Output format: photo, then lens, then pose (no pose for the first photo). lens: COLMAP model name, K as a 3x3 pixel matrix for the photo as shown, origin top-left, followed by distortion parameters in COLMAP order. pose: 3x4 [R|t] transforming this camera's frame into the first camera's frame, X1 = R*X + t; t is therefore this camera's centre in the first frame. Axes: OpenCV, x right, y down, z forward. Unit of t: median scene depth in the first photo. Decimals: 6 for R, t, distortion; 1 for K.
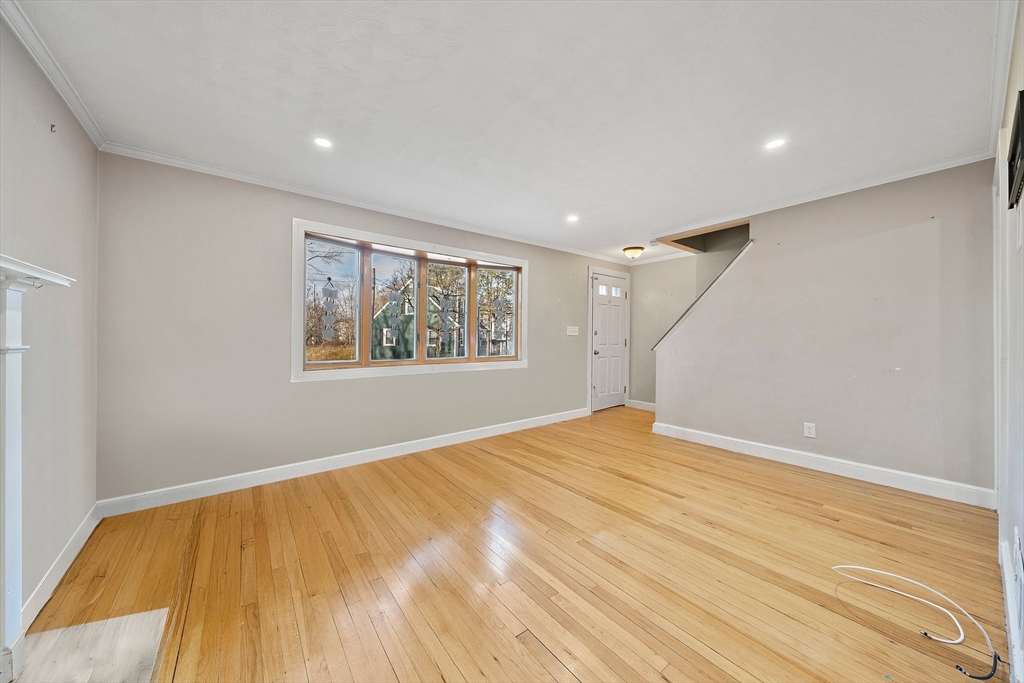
lens RADIAL K [[352.5, 0, 504.7], [0, 352.5, 338.8], [0, 0, 1]] dist [-0.005042, 0.000137]
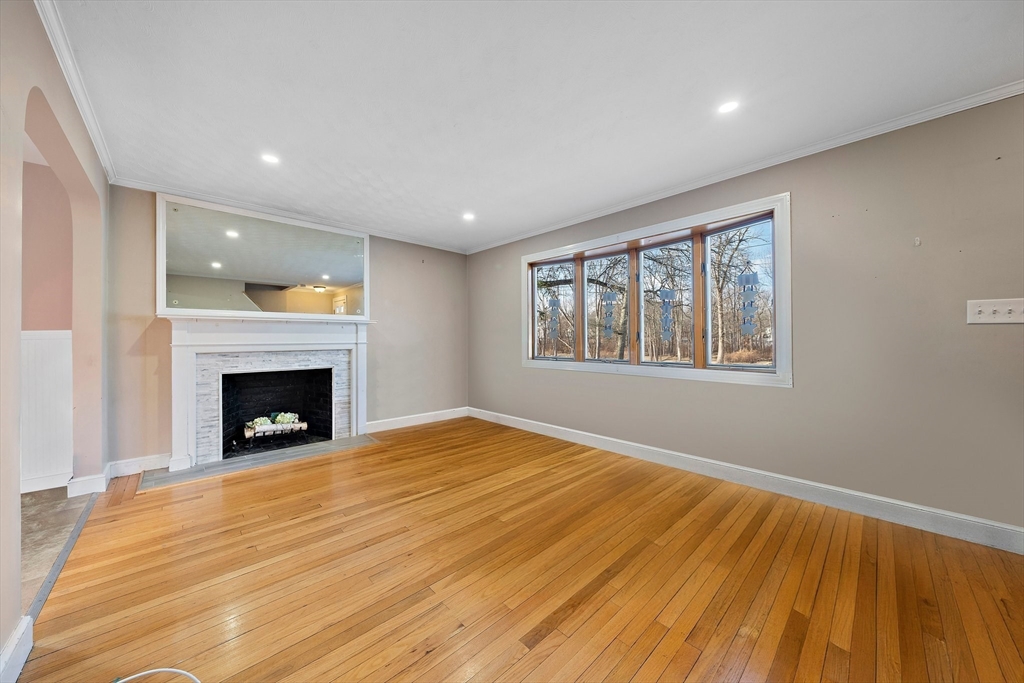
lens RADIAL K [[352.5, 0, 509.6], [0, 352.5, 339.6], [0, 0, 1]] dist [-0.005042, 0.000137]
pose [[0.118712, -0.002633, -0.992925, 0.850757], [0.014004, 0.999901, -0.000978, 0.002433], [0.992830, -0.013789, 0.118737, 0.768113]]
